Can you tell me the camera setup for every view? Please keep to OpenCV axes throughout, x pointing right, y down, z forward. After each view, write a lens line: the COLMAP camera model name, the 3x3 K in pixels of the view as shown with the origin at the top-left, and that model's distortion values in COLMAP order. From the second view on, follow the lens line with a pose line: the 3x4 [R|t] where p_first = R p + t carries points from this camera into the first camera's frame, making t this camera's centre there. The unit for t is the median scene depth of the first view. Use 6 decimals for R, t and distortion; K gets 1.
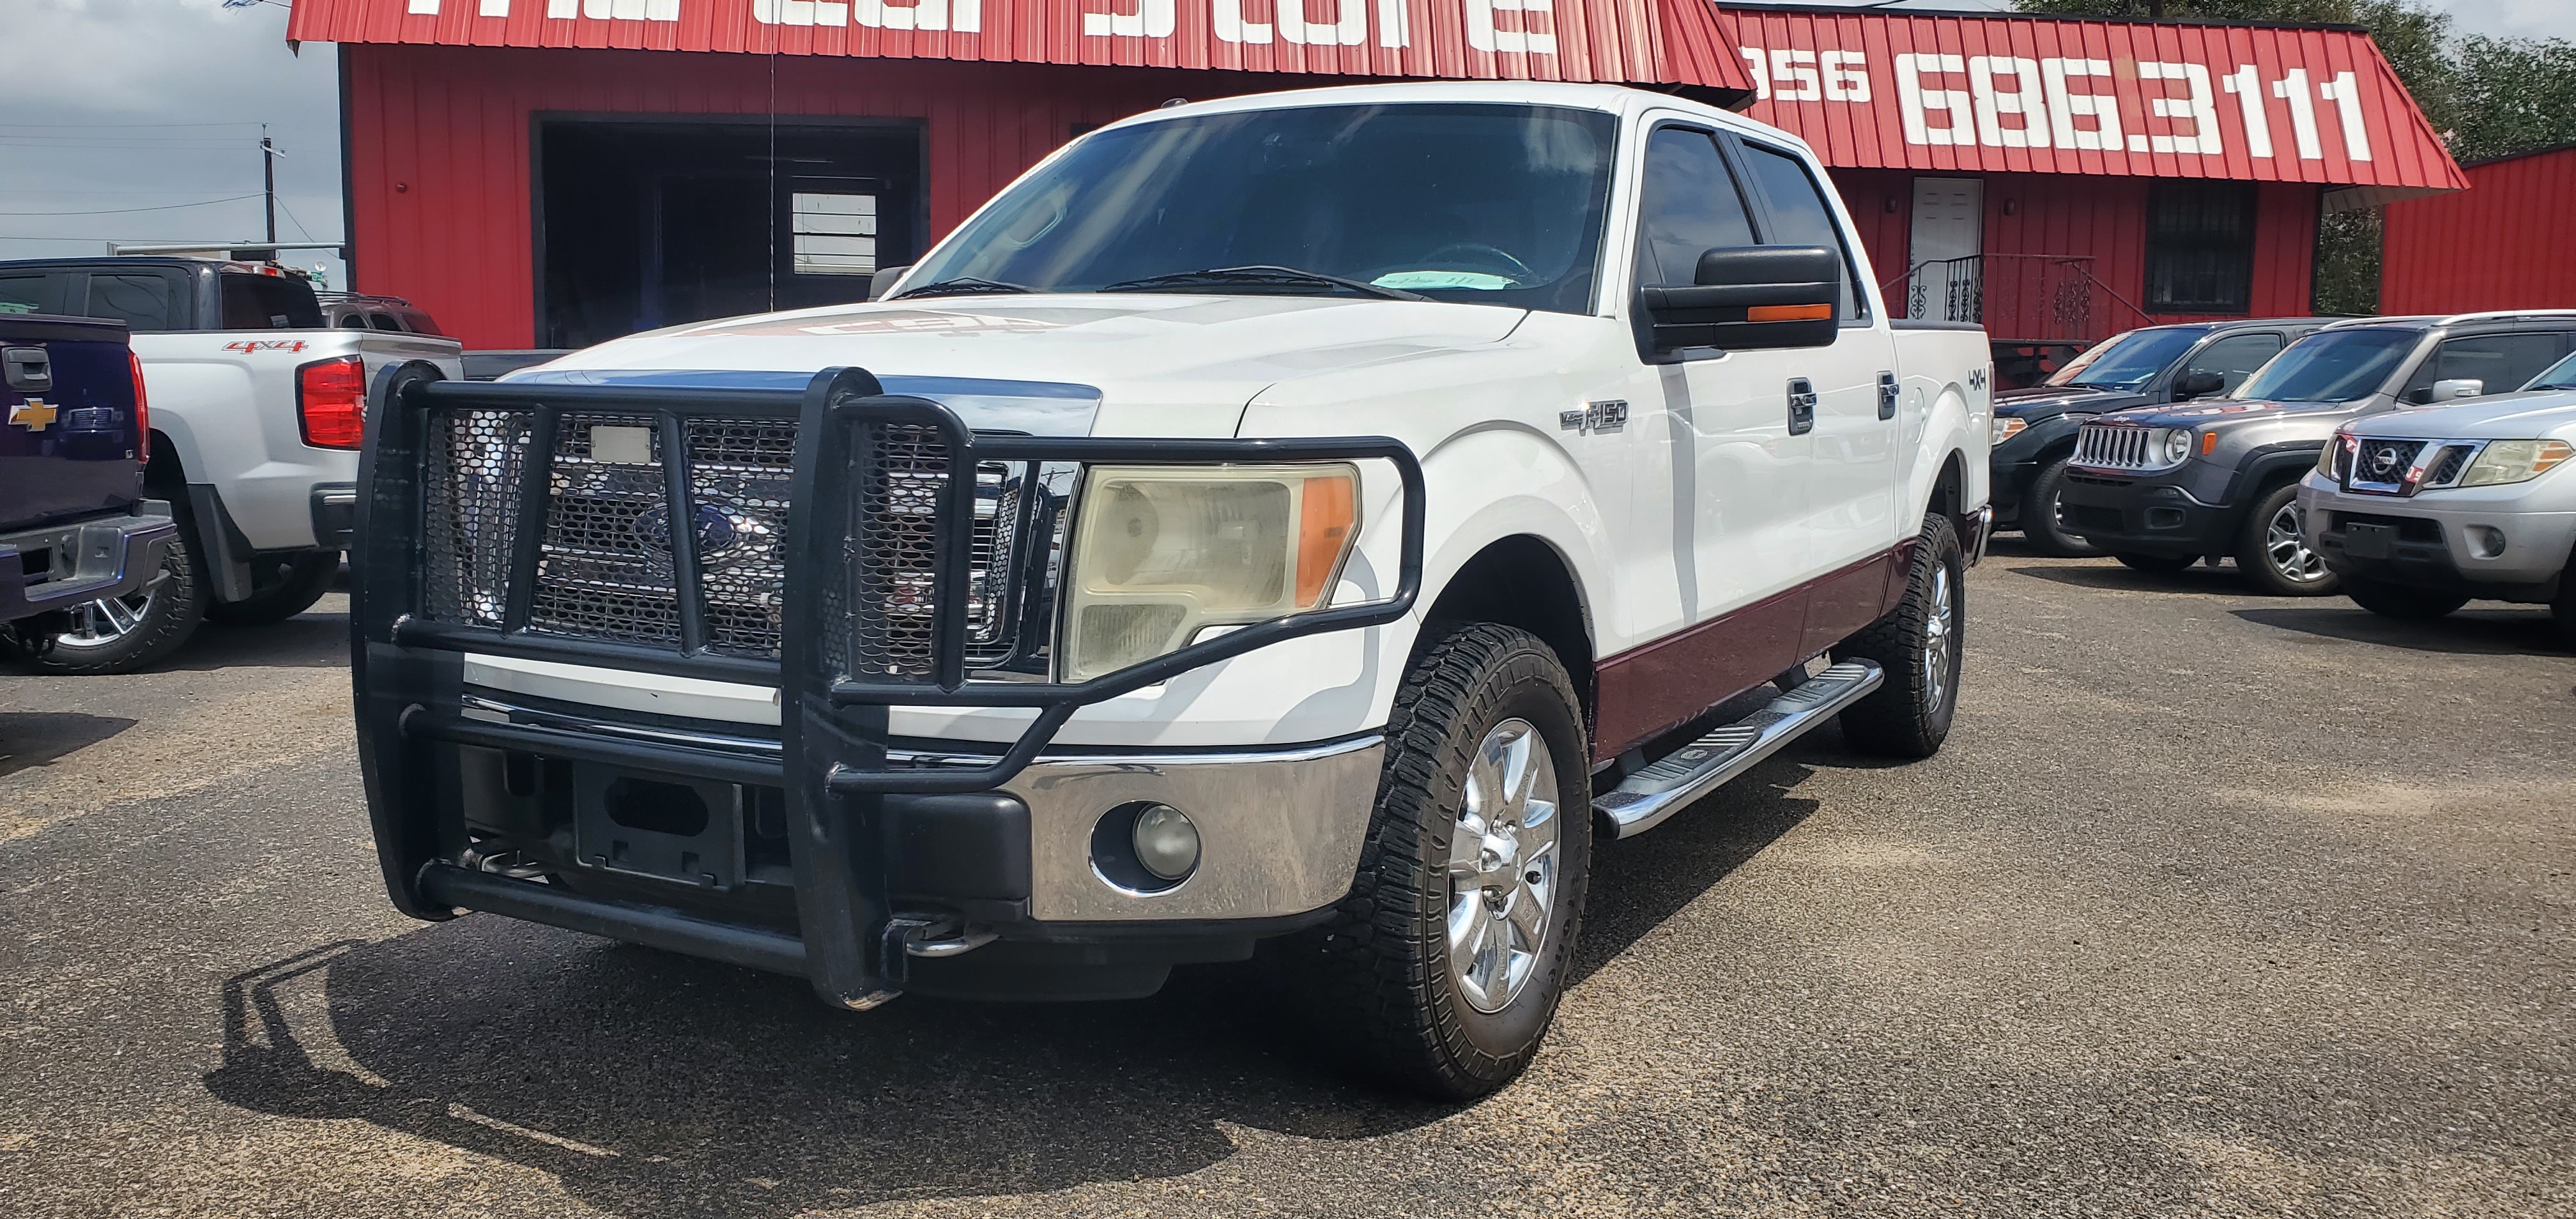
lens RADIAL K [[2035.8, 0, 1260.3], [0, 2035.8, 613.3], [0, 0, 1]] dist [0.026462, -0.005300]
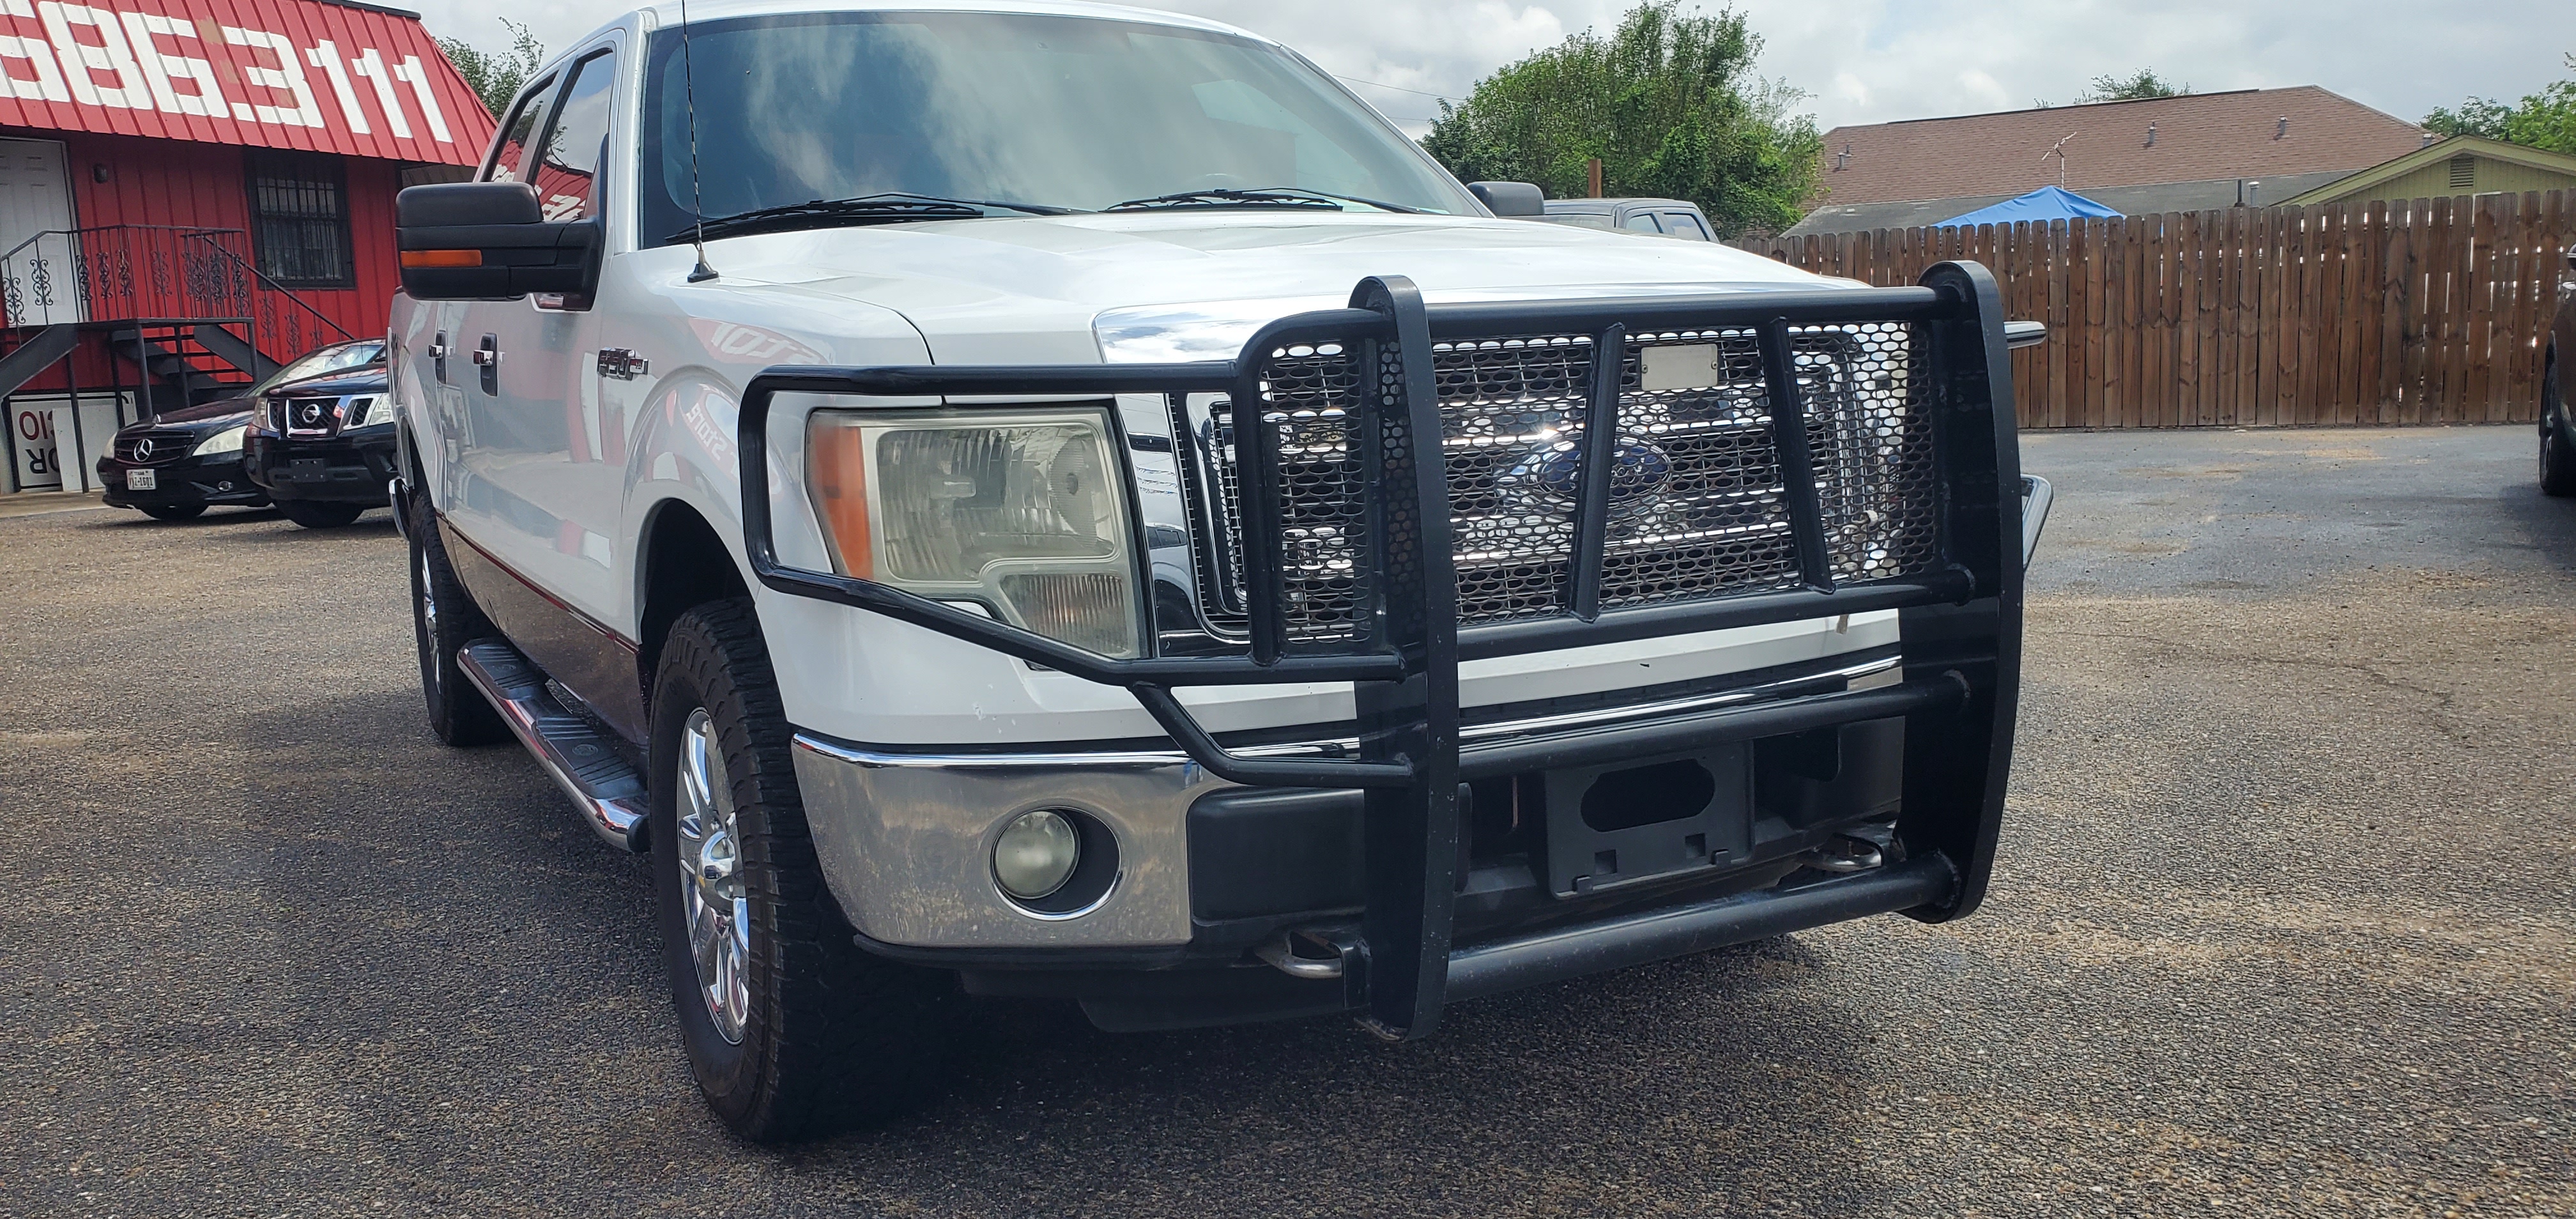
lens RADIAL K [[2035.8, 0, 1294.8], [0, 2035.8, 595.7], [0, 0, 1]] dist [0.026462, -0.005300]
pose [[0.537594, -0.140253, 0.831457, -0.267626], [0.140387, 0.987194, 0.075754, -0.019001], [-0.831435, 0.076001, 0.550400, 0.156723]]
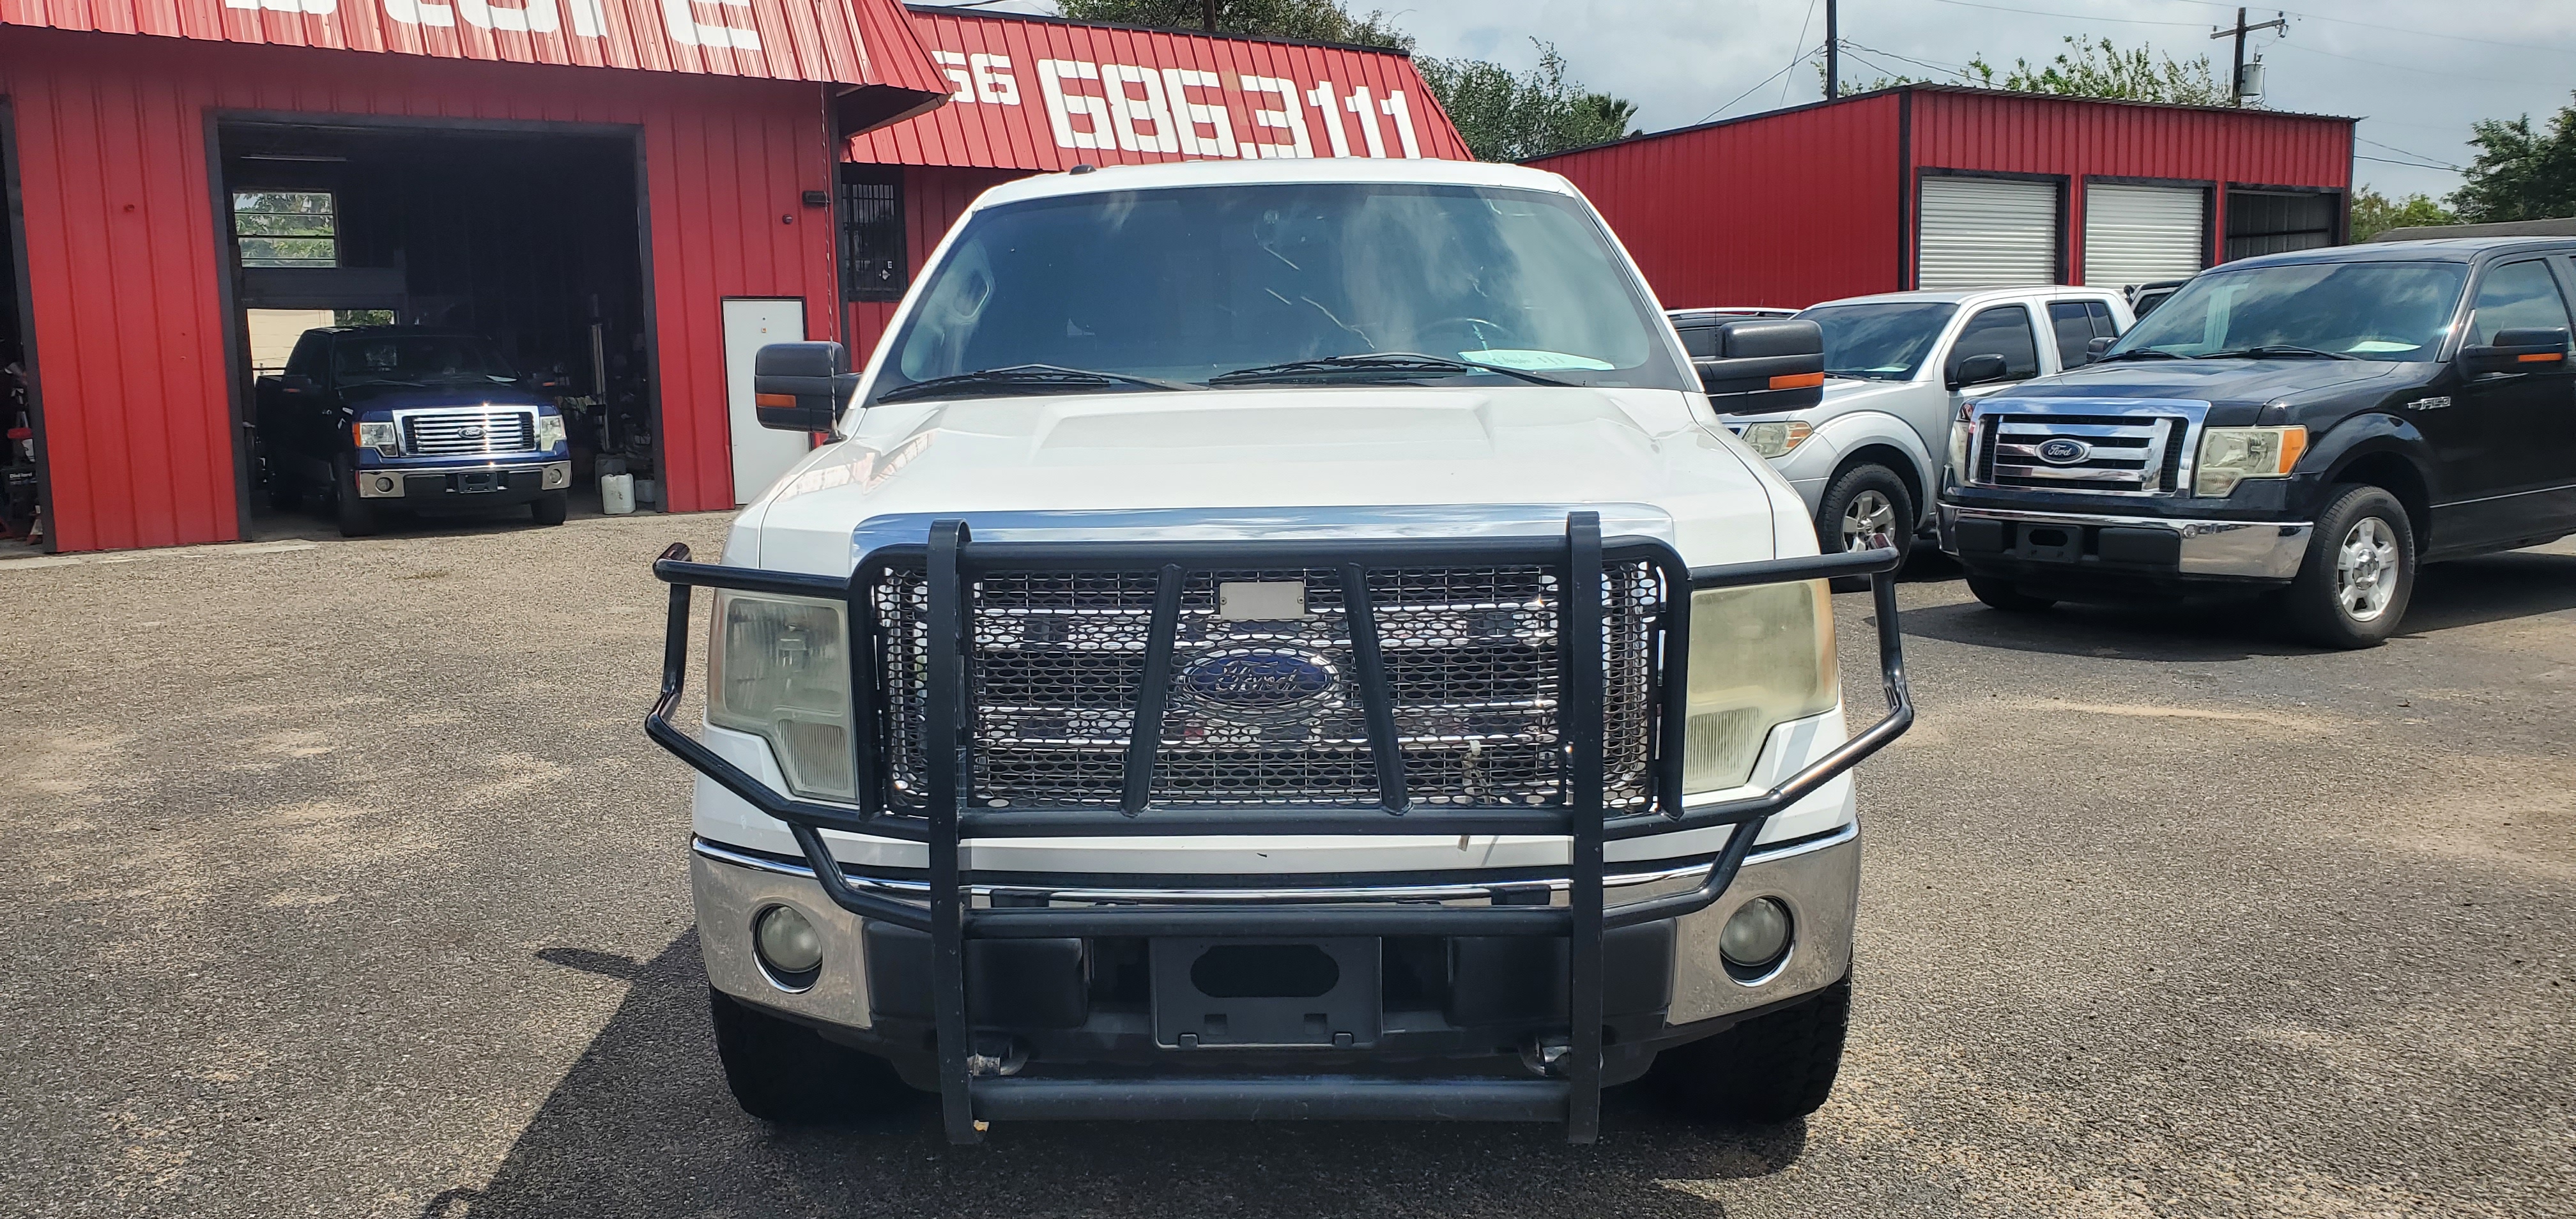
lens RADIAL K [[2035.8, 0, 1242.2], [0, 2035.8, 638.5], [0, 0, 1]] dist [0.026462, -0.005300]
pose [[0.889897, -0.091498, 0.446890, -0.176035], [0.081812, 0.995805, 0.040973, -0.024601], [-0.448765, 0.000099, 0.893650, 0.038049]]
